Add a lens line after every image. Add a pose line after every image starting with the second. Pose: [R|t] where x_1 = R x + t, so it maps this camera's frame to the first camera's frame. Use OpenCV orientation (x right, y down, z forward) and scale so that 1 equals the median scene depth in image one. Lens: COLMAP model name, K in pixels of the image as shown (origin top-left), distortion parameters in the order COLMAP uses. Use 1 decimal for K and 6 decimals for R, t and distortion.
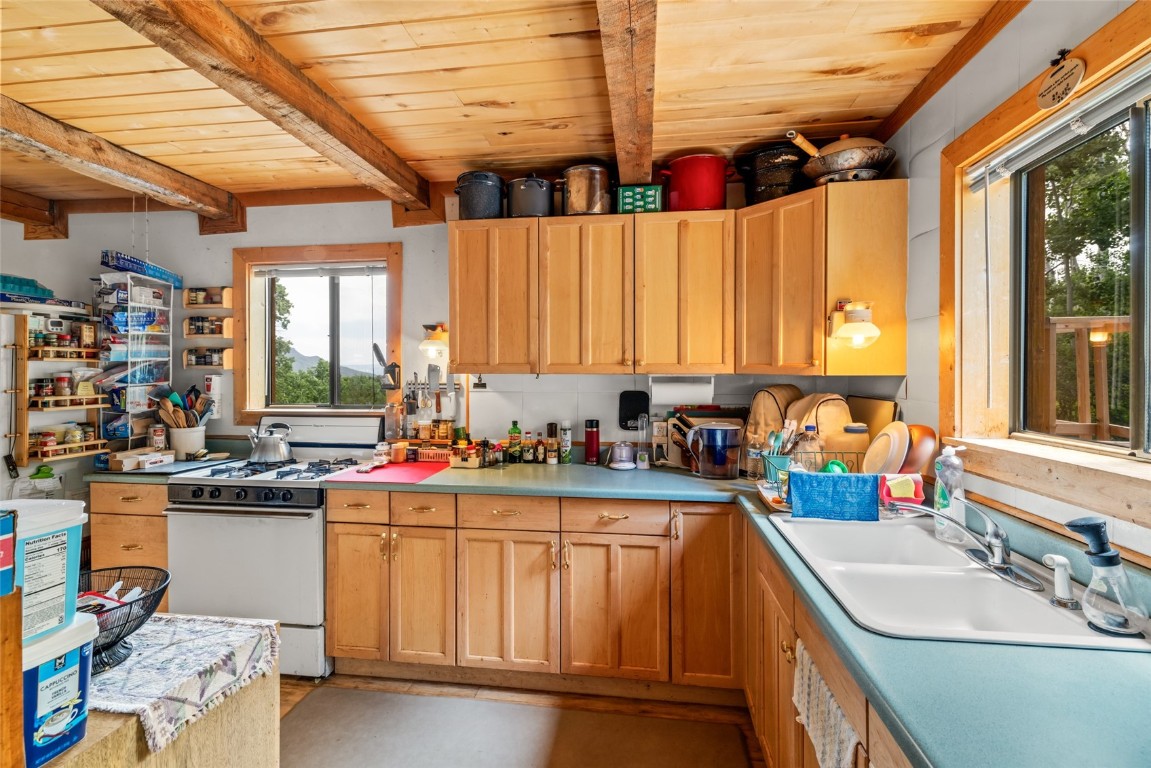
lens RADIAL K [[534.3, 0, 575.5], [0, 534.3, 384.0], [0, 0, 1]] dist [0.000476, 0.000042]
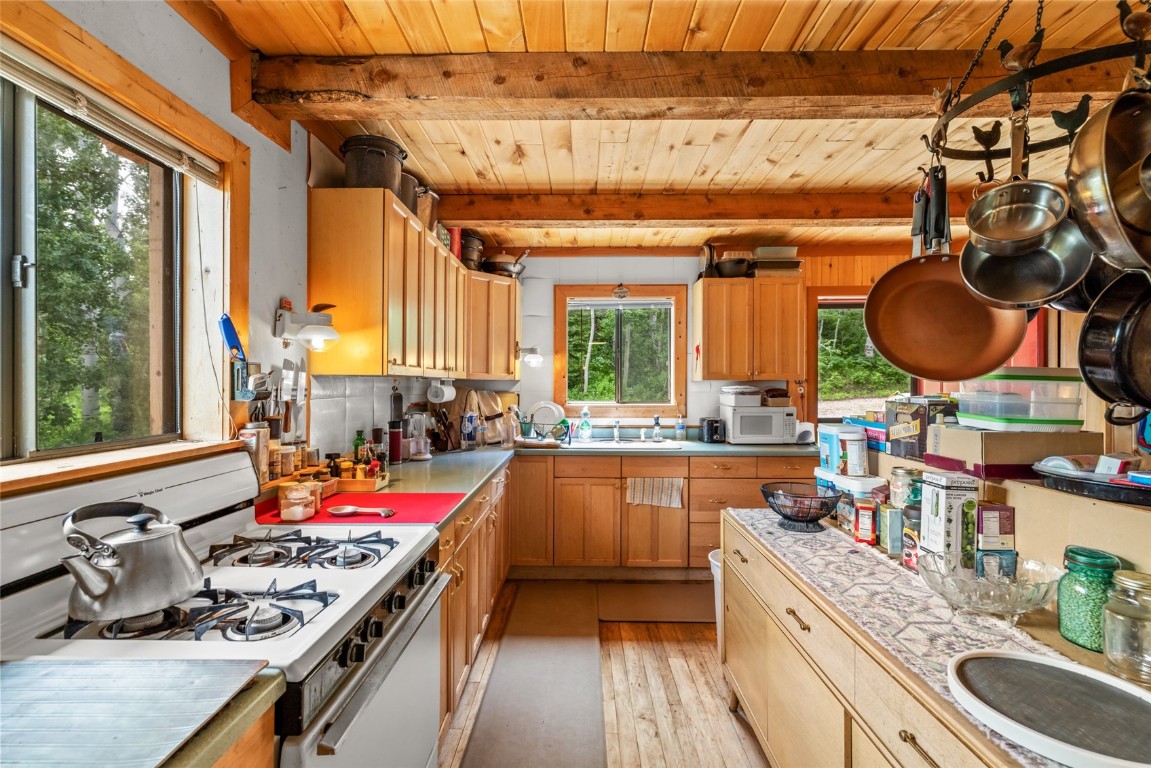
lens RADIAL K [[494.0, 0, 575.5], [0, 494.0, 384.0], [0, 0, 1]] dist [-0.000979, 0.000568]
pose [[-0.119141, -0.000904, 0.992877, -1.094177], [0.012881, 0.999914, 0.002456, -0.003842], [-0.992794, 0.013082, -0.119119, 0.858867]]
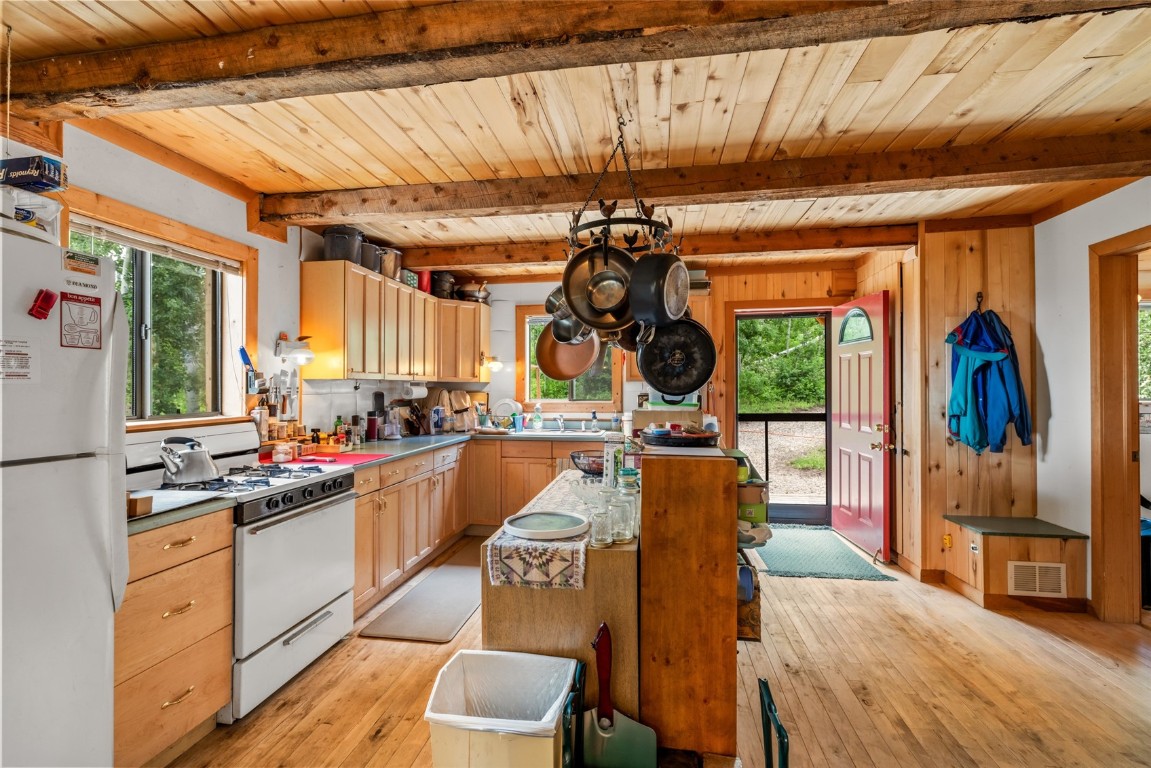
lens RADIAL K [[516.5, 0, 575.5], [0, 516.5, 384.0], [0, 0, 1]] dist [0.001402, 0.000159]
pose [[0.024334, 0.004883, 0.999692, -1.568585], [0.016295, 0.999853, -0.005280, 0.009145], [-0.999571, 0.016419, 0.024251, 0.447922]]
